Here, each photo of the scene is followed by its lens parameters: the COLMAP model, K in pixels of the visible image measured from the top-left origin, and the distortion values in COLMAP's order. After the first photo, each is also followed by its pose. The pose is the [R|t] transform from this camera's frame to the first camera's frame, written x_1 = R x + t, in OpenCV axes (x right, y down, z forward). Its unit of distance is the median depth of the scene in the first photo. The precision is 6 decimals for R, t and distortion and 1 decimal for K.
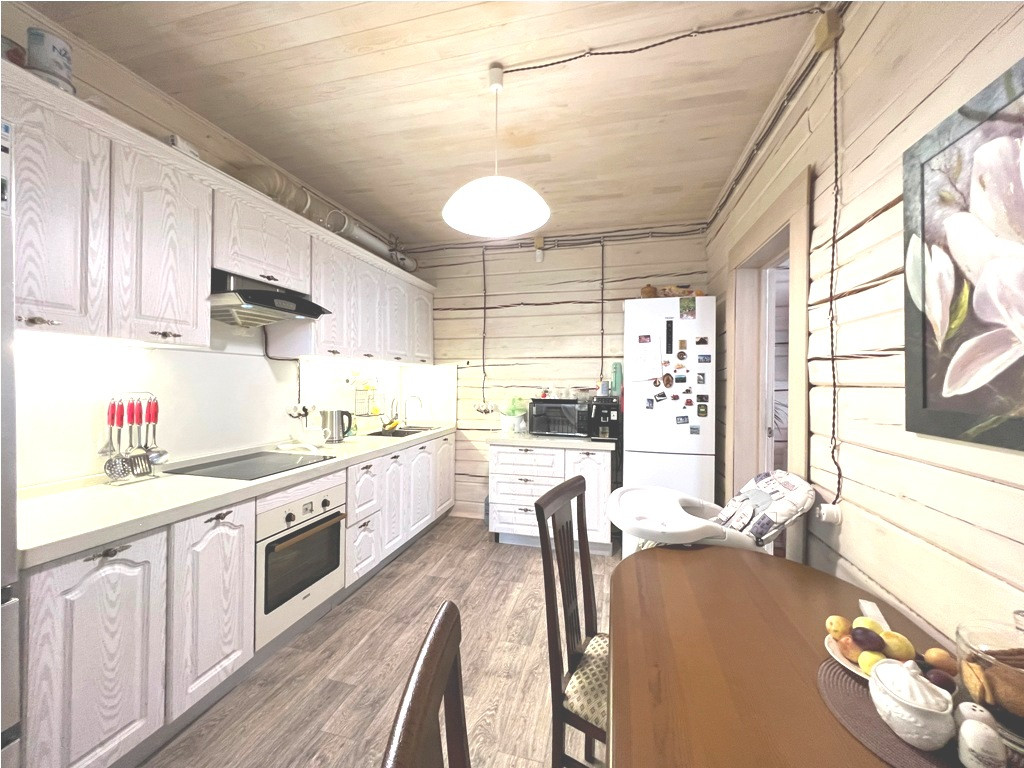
lens RADIAL K [[417.0, 0, 507.5], [0, 417.0, 380.3], [0, 0, 1]] dist [0.000696, 0.000387]
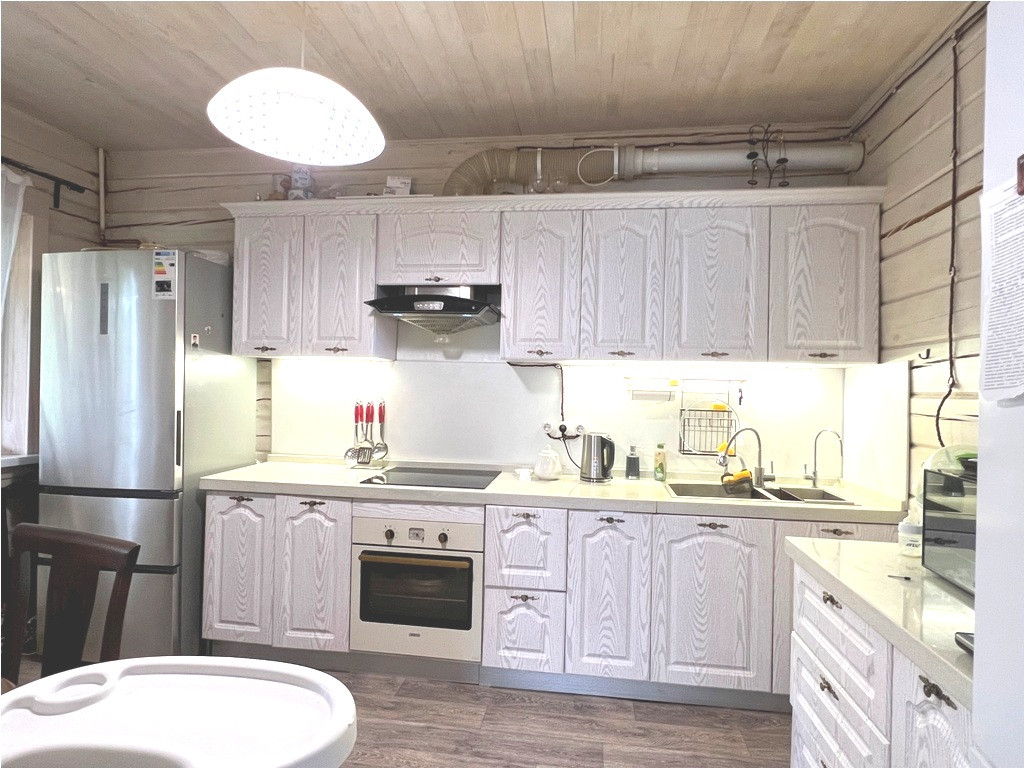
lens RADIAL K [[587.3, 0, 508.2], [0, 587.3, 385.8], [0, 0, 1]] dist [0.002287, -0.000274]
pose [[0.105627, -0.011345, -0.994341, 0.776756], [-0.021244, 0.999681, -0.013663, 0.008190], [0.994179, 0.022567, 0.105352, 1.060037]]
